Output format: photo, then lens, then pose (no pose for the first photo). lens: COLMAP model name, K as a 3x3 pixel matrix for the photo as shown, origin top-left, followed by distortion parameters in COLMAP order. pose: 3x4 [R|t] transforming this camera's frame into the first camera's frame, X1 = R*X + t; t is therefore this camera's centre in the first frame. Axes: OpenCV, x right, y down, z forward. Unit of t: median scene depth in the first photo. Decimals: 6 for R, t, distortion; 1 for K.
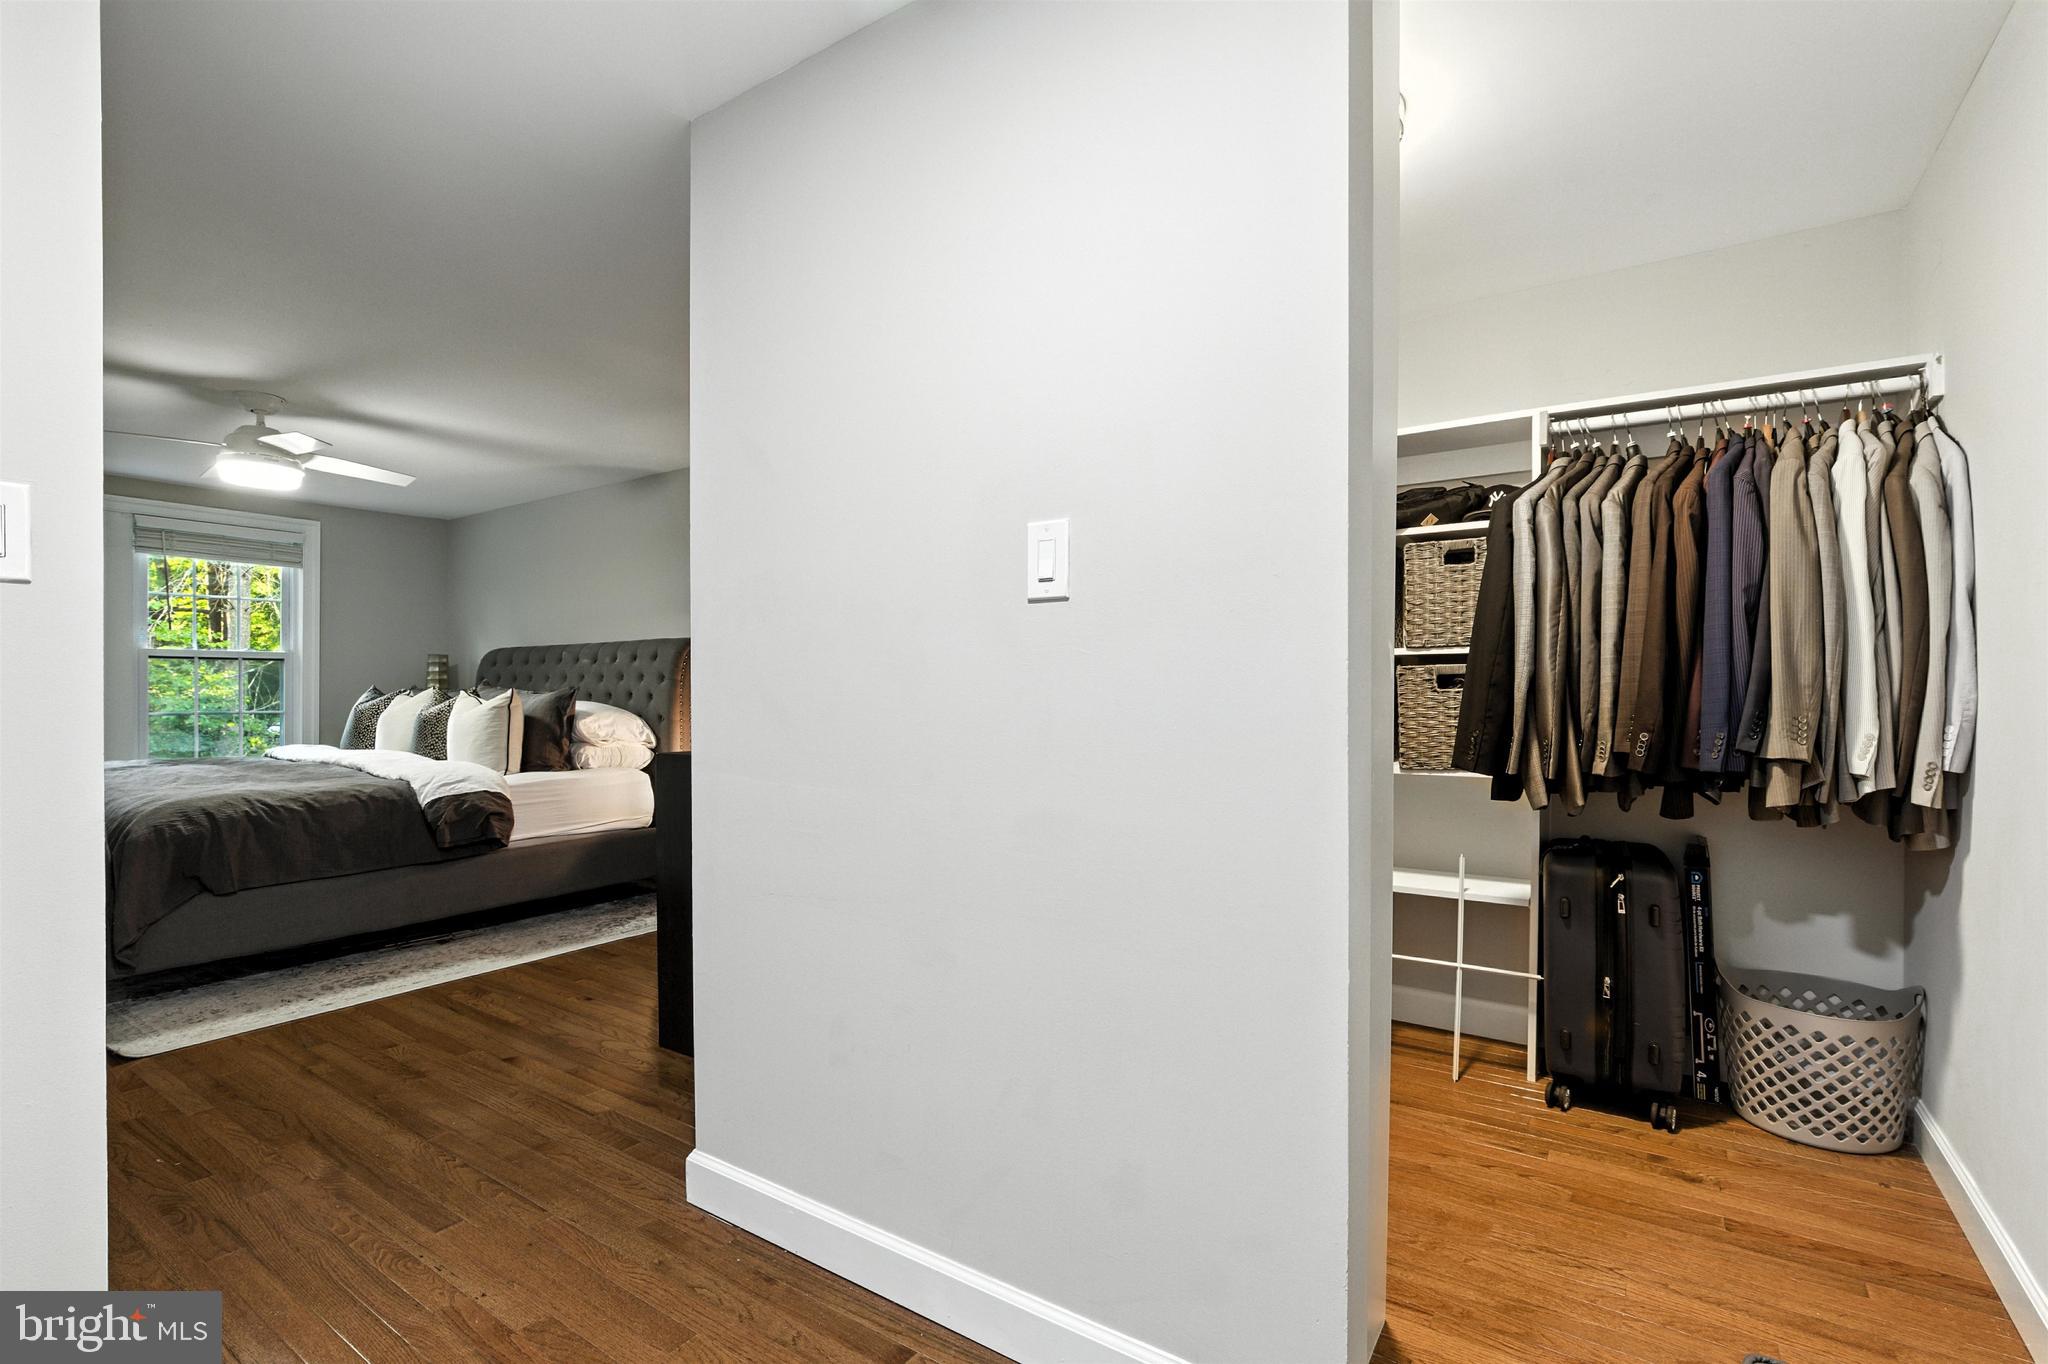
lens RADIAL K [[939.9, 0, 1024.0], [0, 939.9, 682.0], [0, 0, 1]] dist [-0.004031, -0.000364]
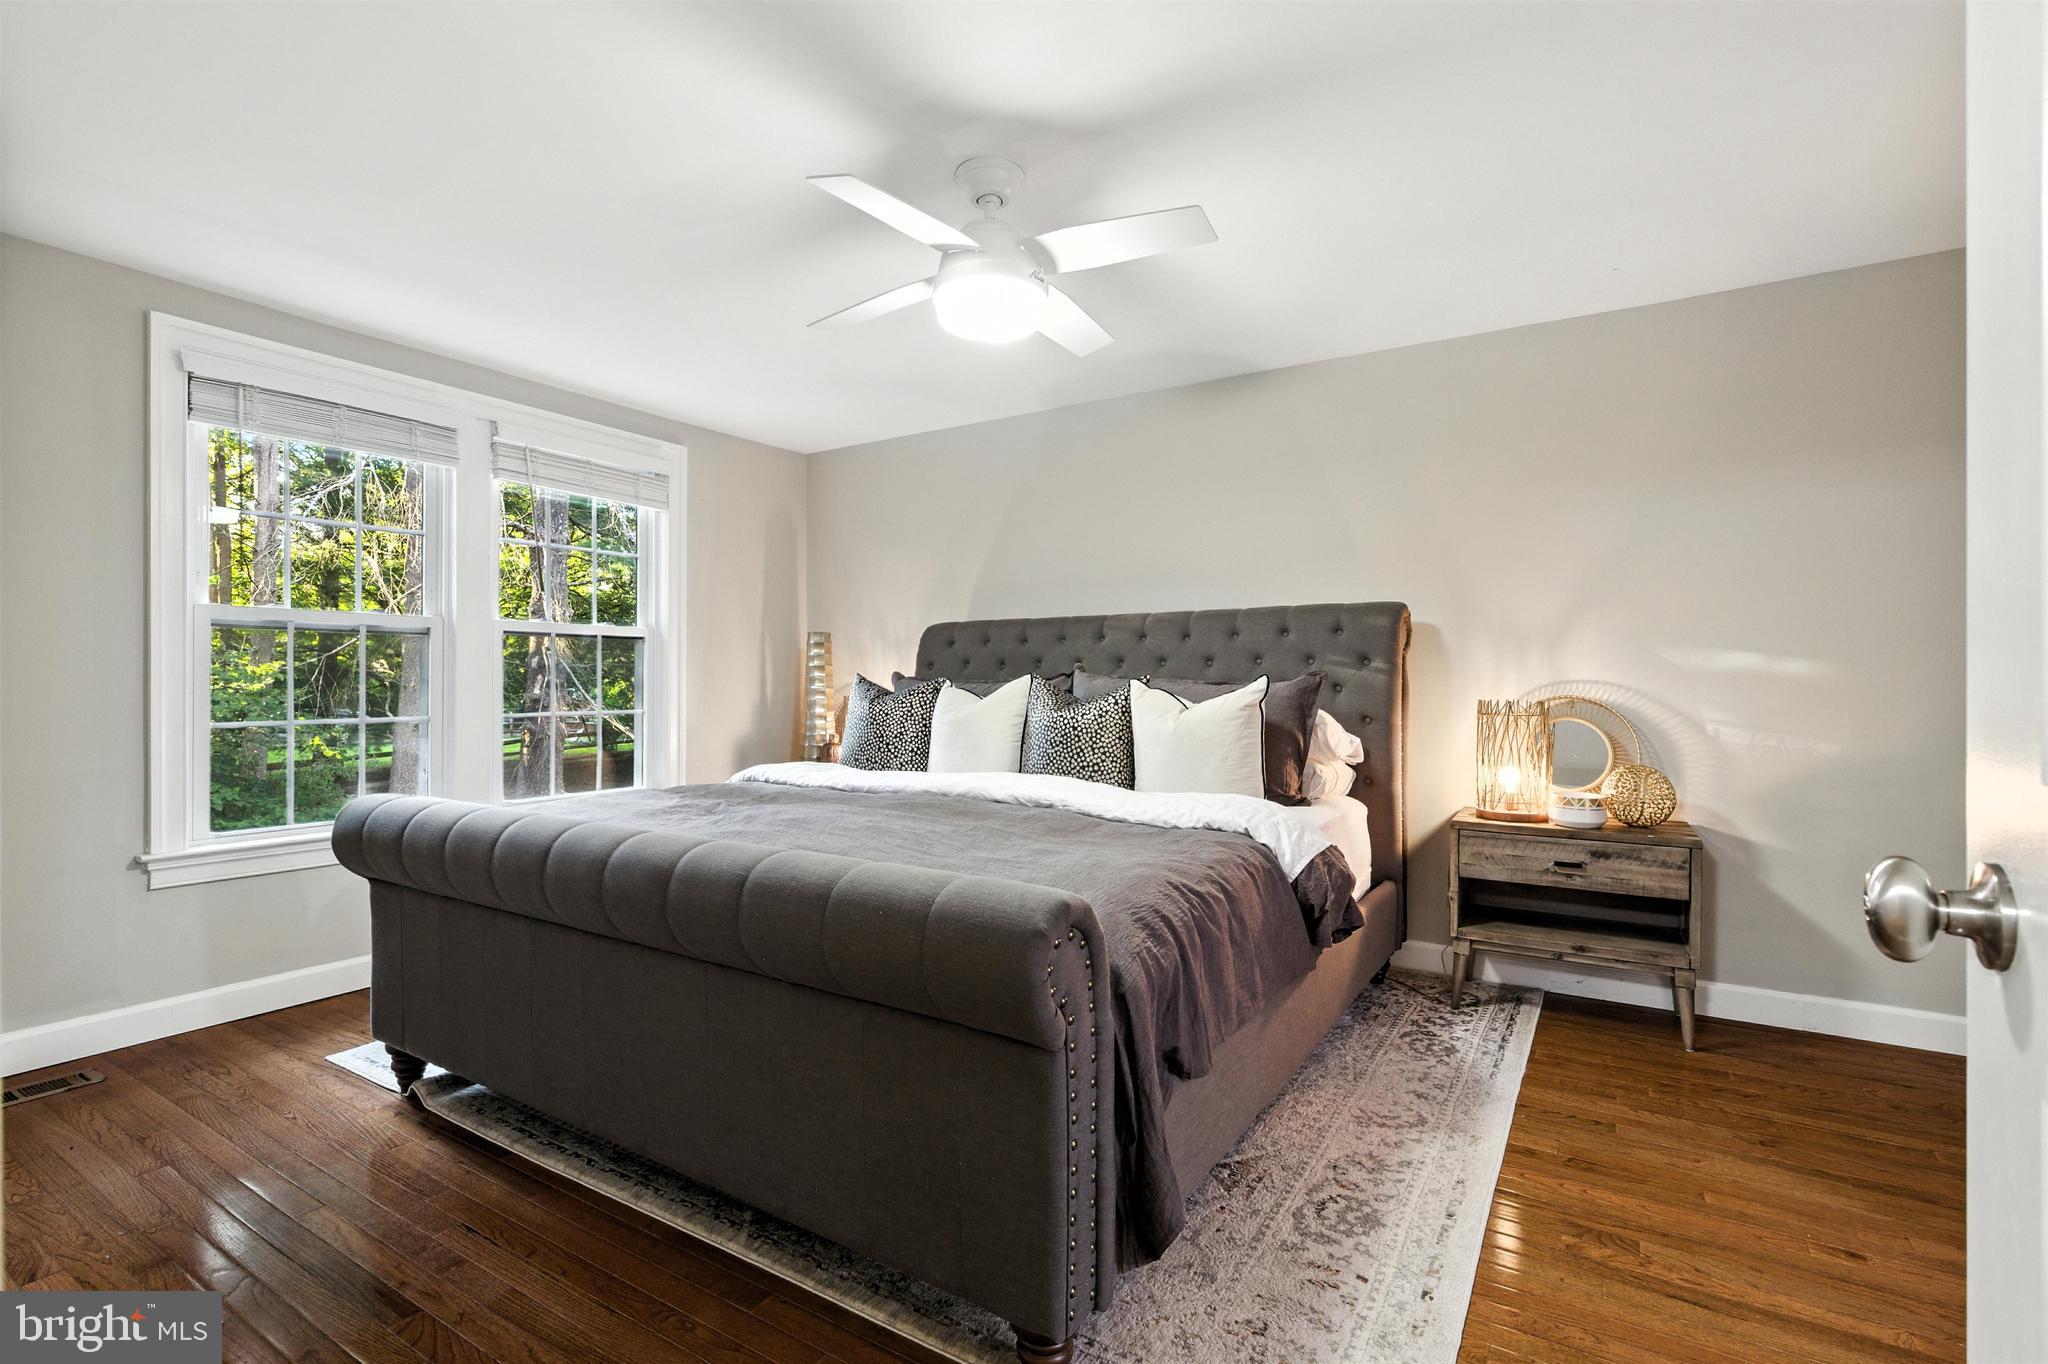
lens RADIAL K [[939.9, 0, 1024.0], [0, 939.9, 682.0], [0, 0, 1]] dist [-0.004031, -0.000364]
pose [[0.999375, -0.002119, 0.035296, -0.657315], [0.001752, 0.999944, 0.010443, 0.003253], [-0.035316, -0.010374, 0.999322, 0.336512]]
